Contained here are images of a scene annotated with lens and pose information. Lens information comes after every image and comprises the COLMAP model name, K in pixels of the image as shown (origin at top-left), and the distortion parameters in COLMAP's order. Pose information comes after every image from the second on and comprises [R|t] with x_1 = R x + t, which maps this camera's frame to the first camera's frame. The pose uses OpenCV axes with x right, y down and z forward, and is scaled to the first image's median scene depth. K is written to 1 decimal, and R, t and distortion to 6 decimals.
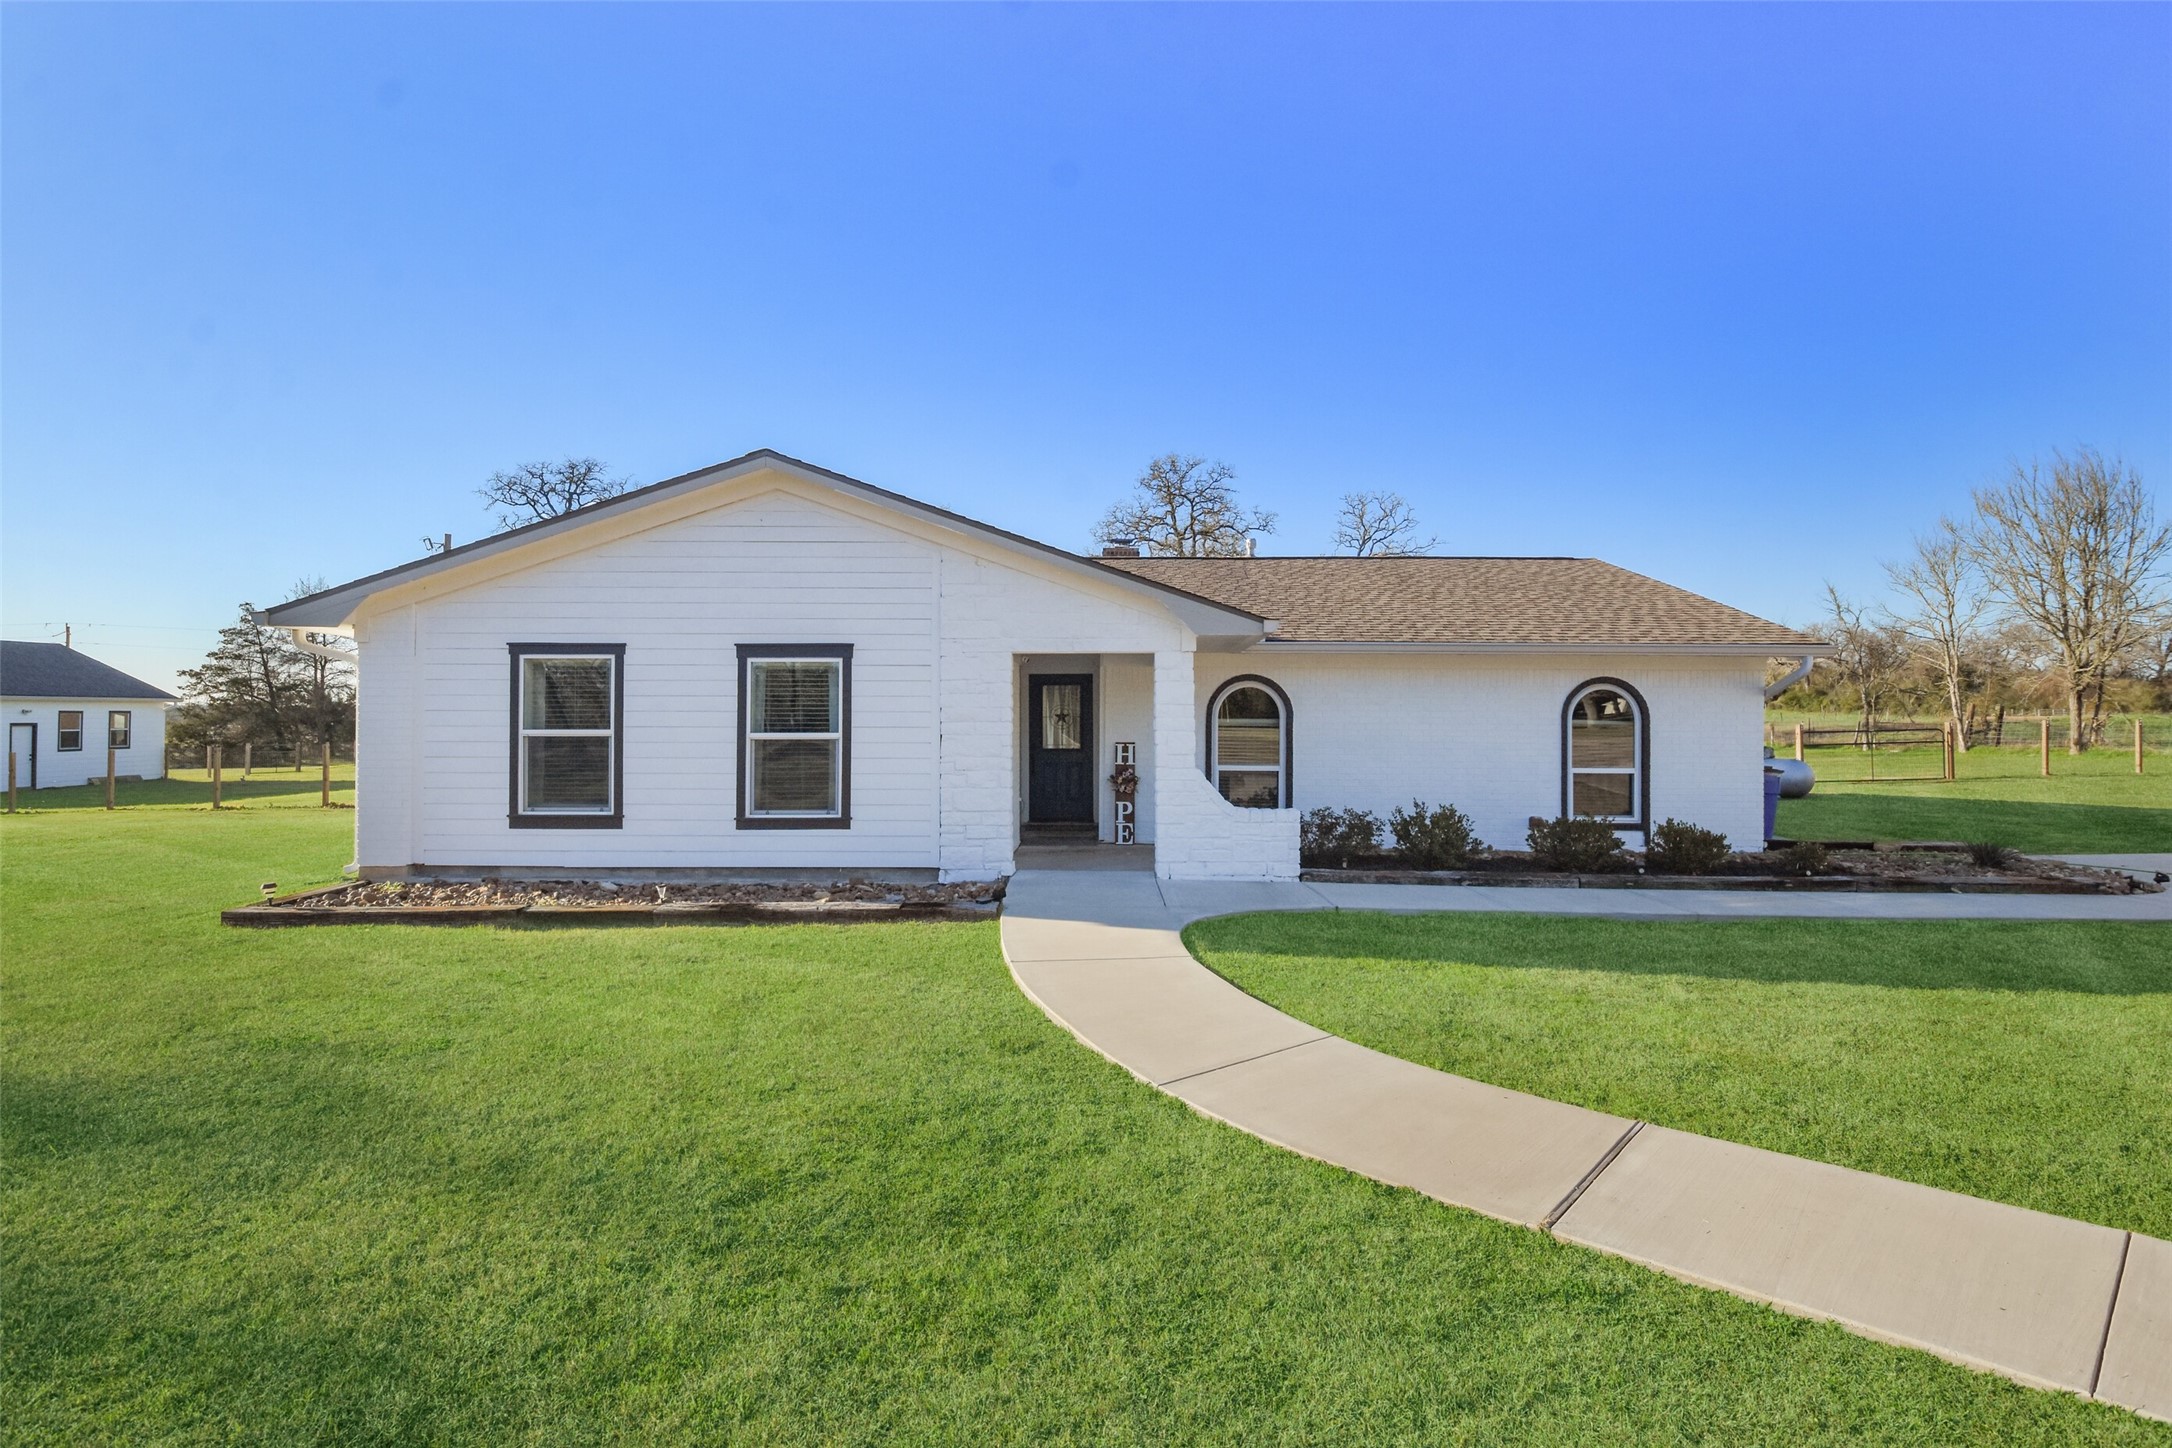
lens RADIAL K [[975.6, 0, 1086.0], [0, 975.6, 724.0], [0, 0, 1]] dist [-0.000986, -0.000144]
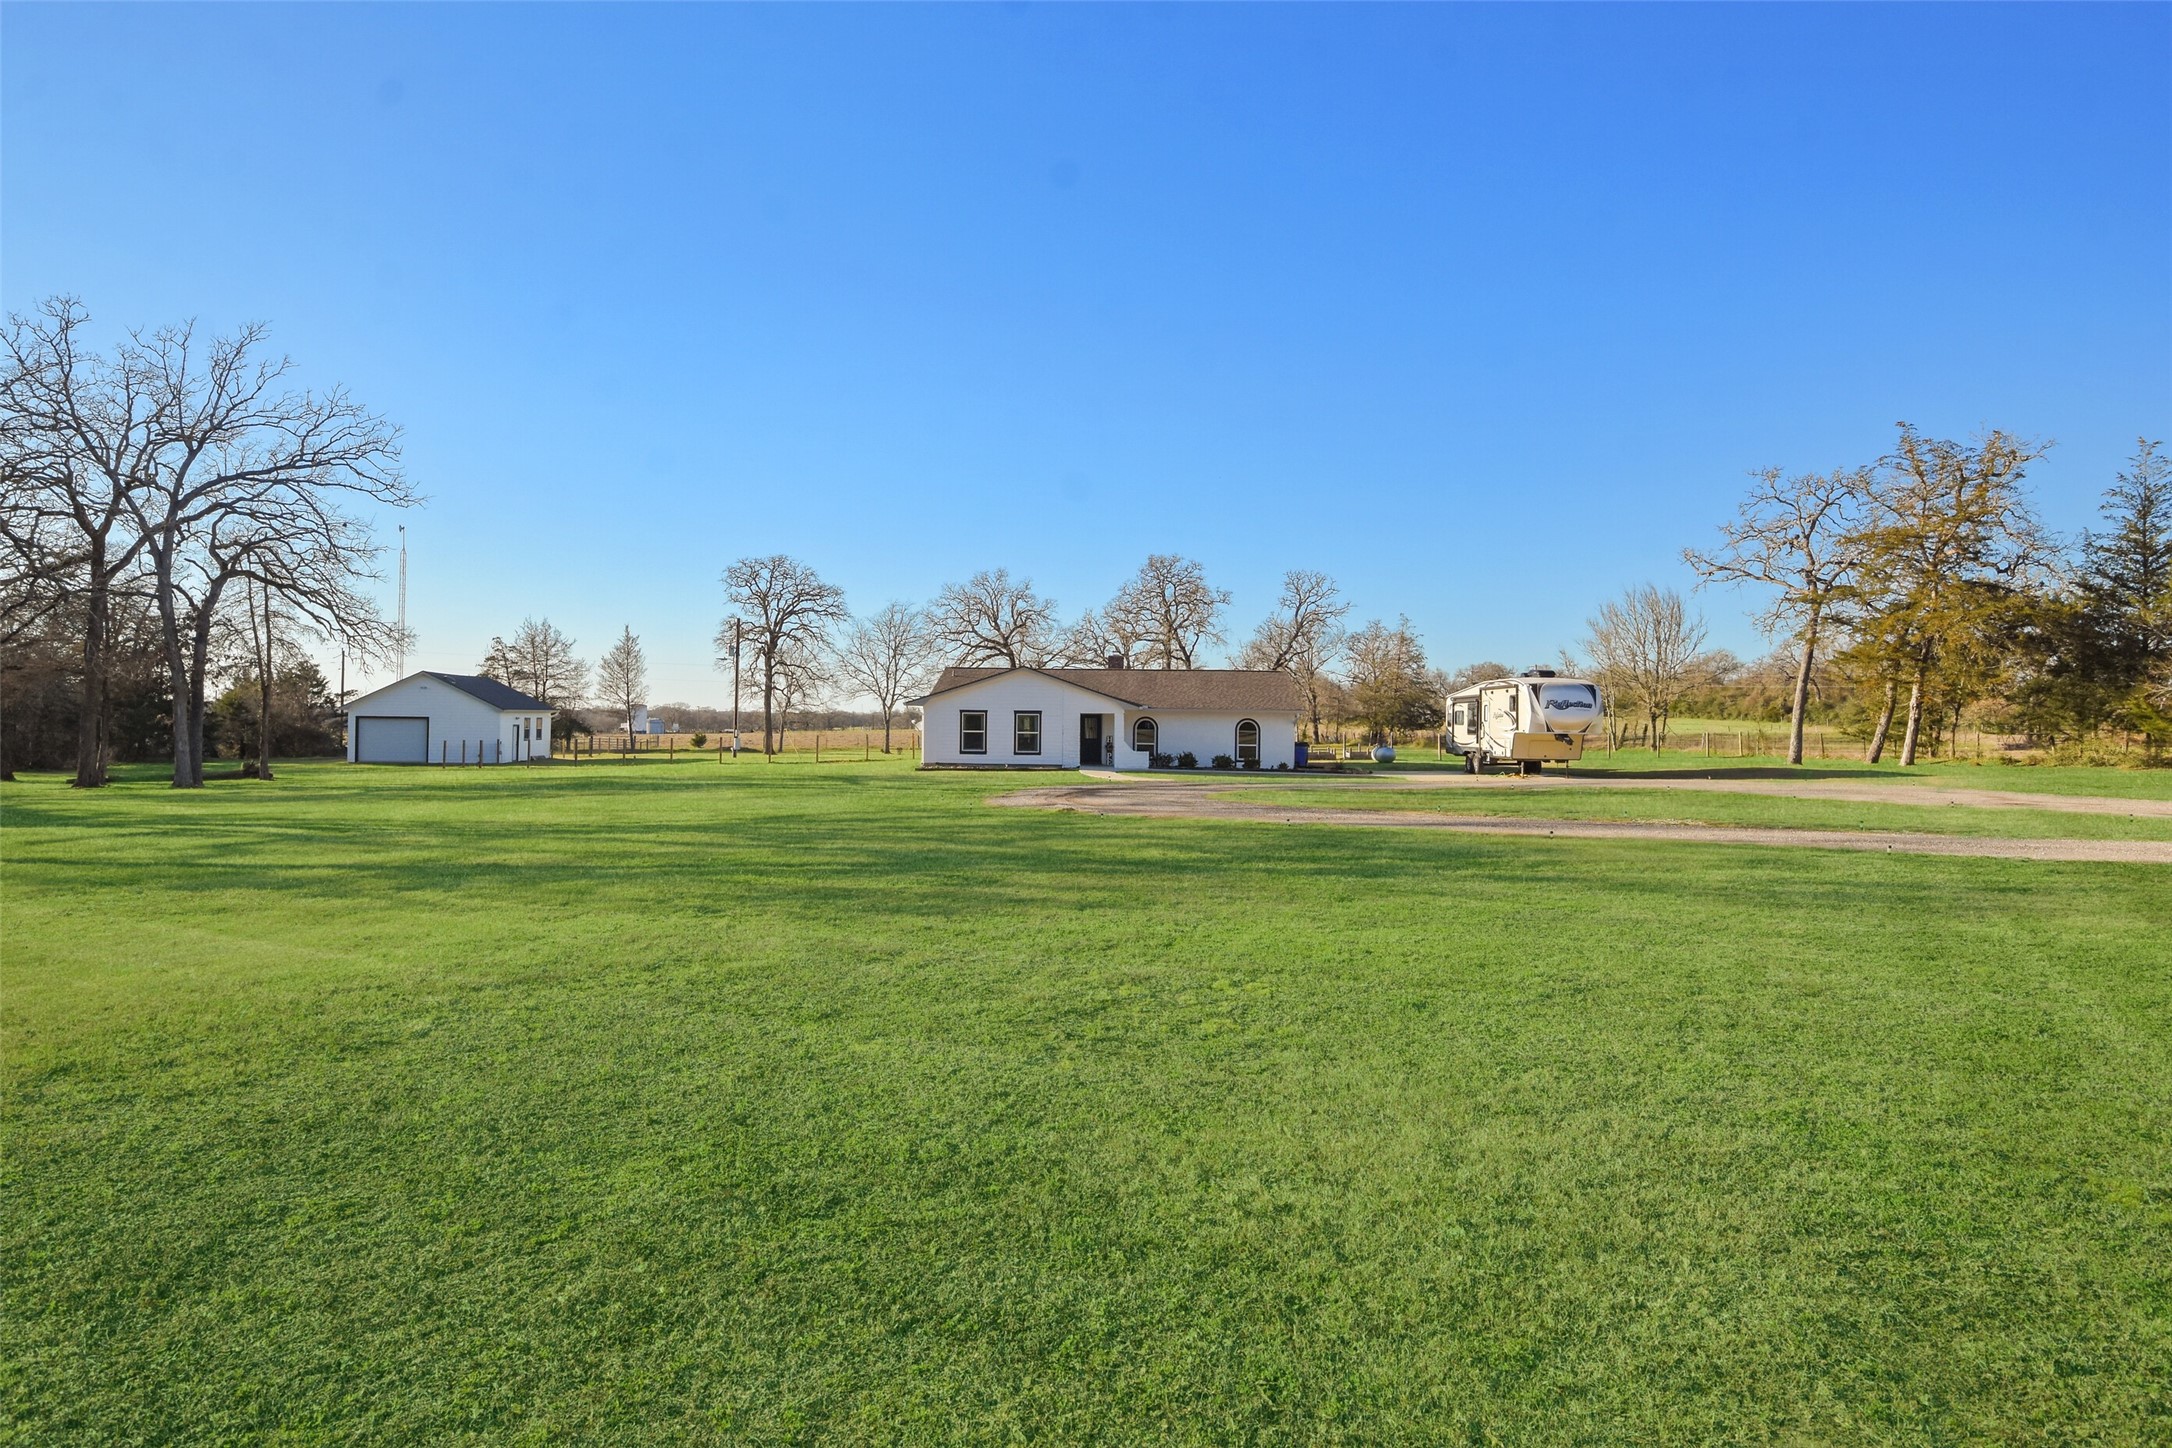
lens RADIAL K [[1163.0, 0, 1086.0], [0, 1163.0, 724.0], [0, 0, 1]] dist [0.000861, -0.035930]
pose [[0.999698, 0.008881, -0.022923, 0.052768], [-0.008977, 0.999951, -0.004103, -0.006204], [0.022885, 0.004308, 0.999729, -3.345972]]
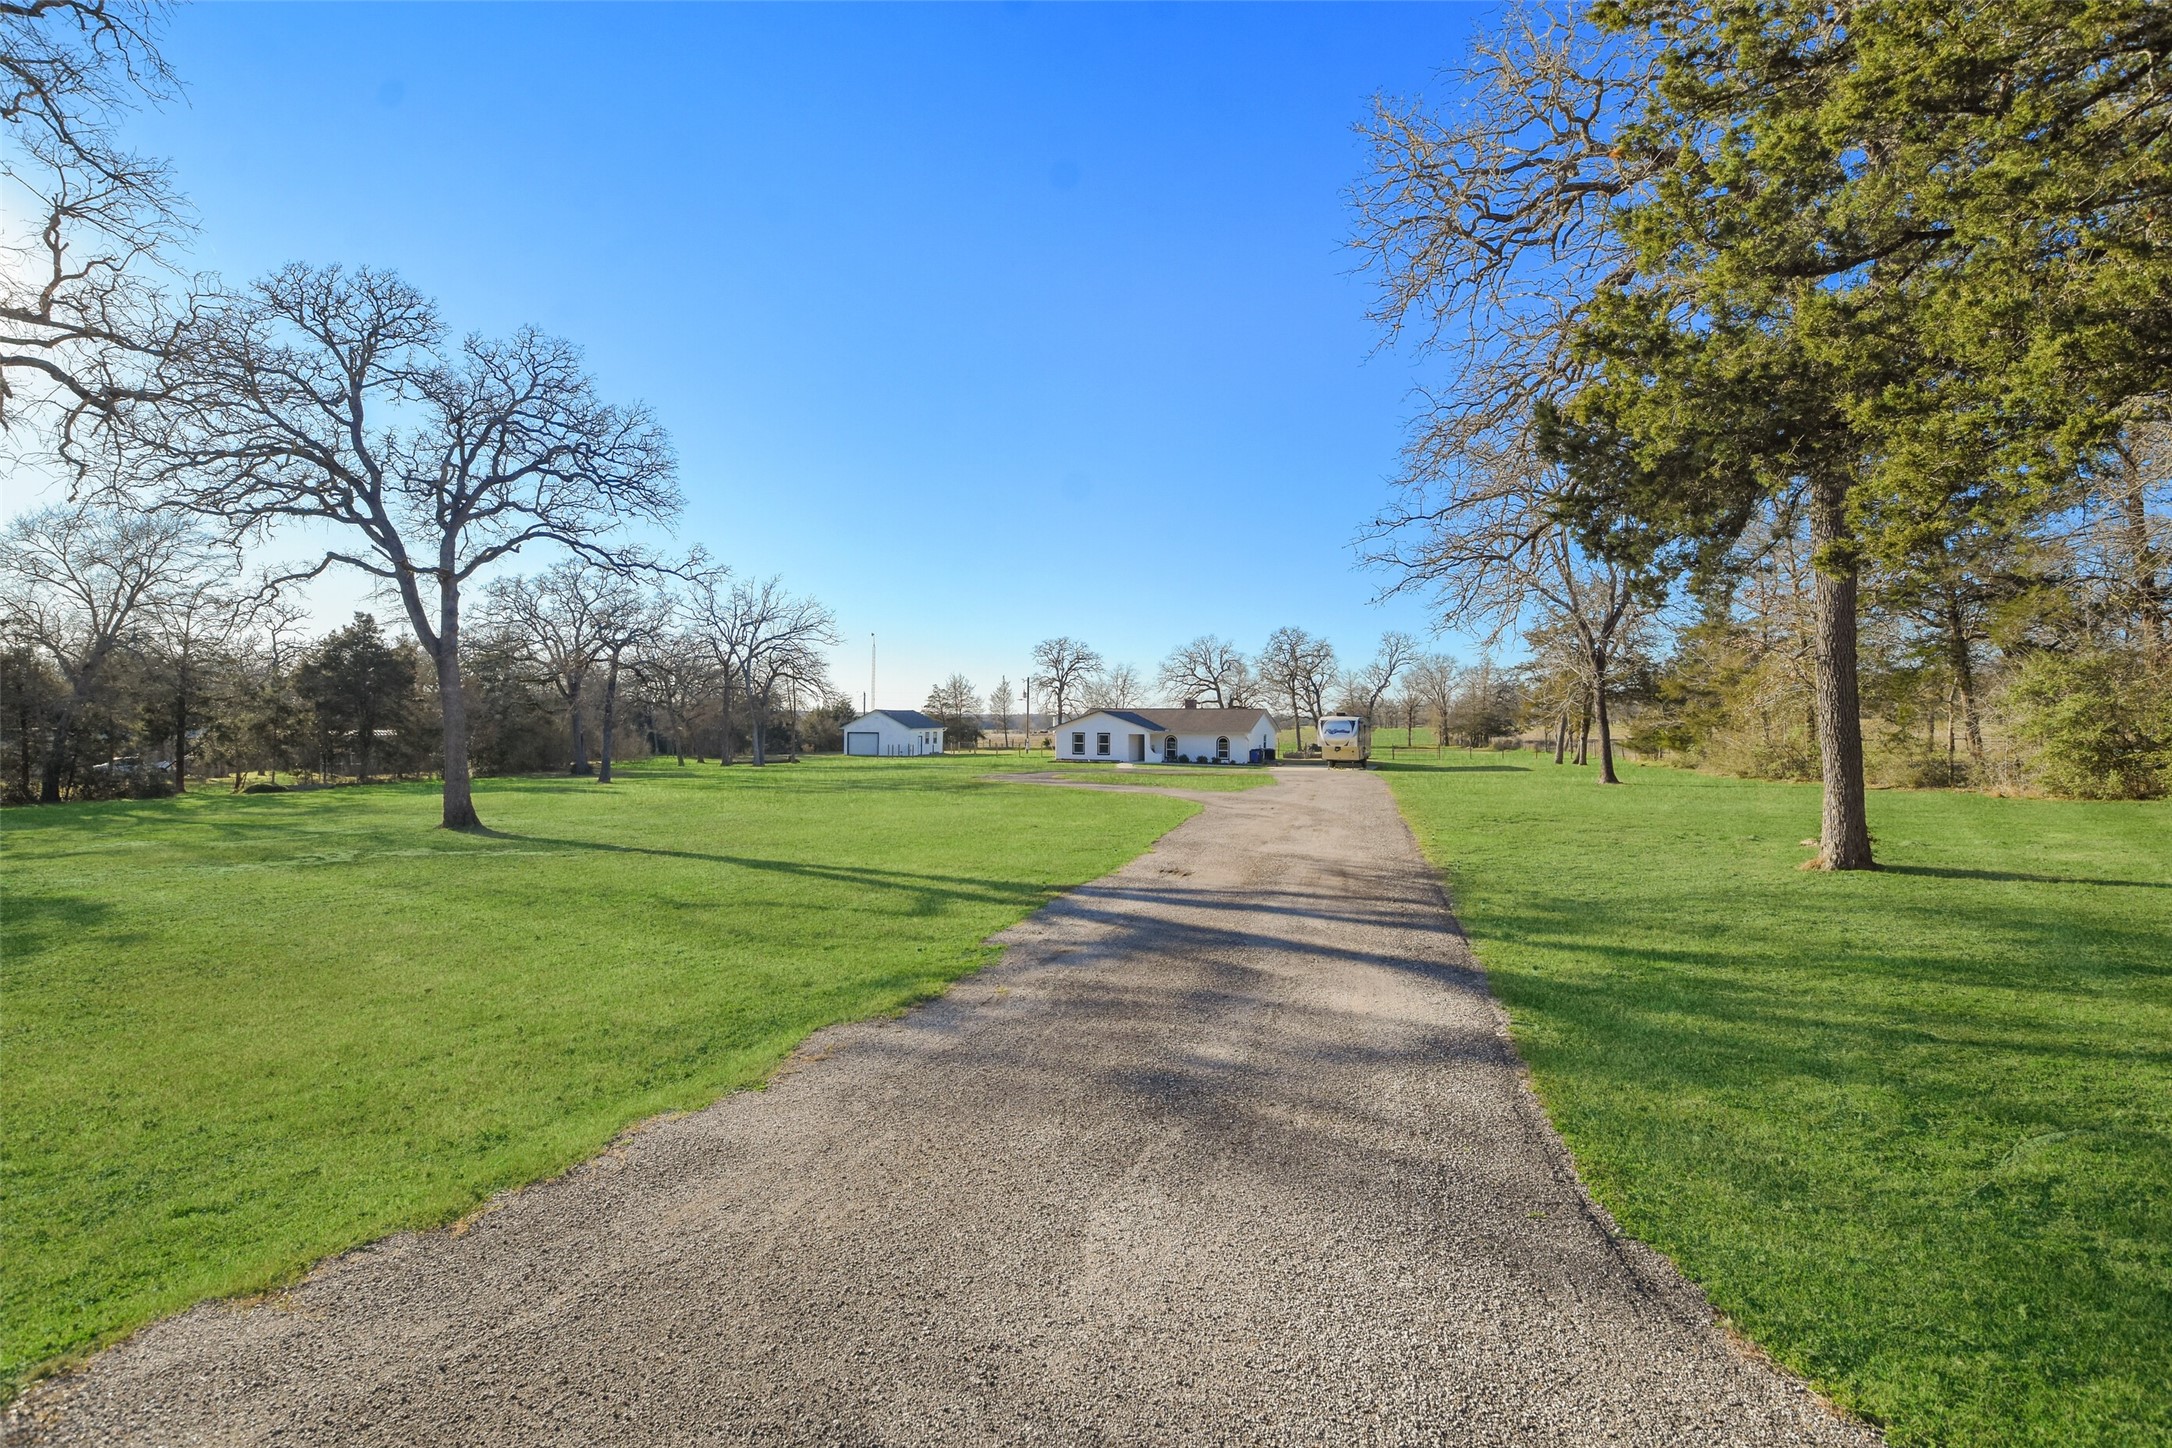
lens RADIAL K [[925.9, 0, 1086.0], [0, 925.9, 724.0], [0, 0, 1]] dist [0.000059, 0.000000]
pose [[0.914652, 0.004954, -0.404212, 2.306902], [-0.006049, 0.999981, -0.001433, -0.121773], [0.404197, 0.003756, 0.914664, -5.260994]]
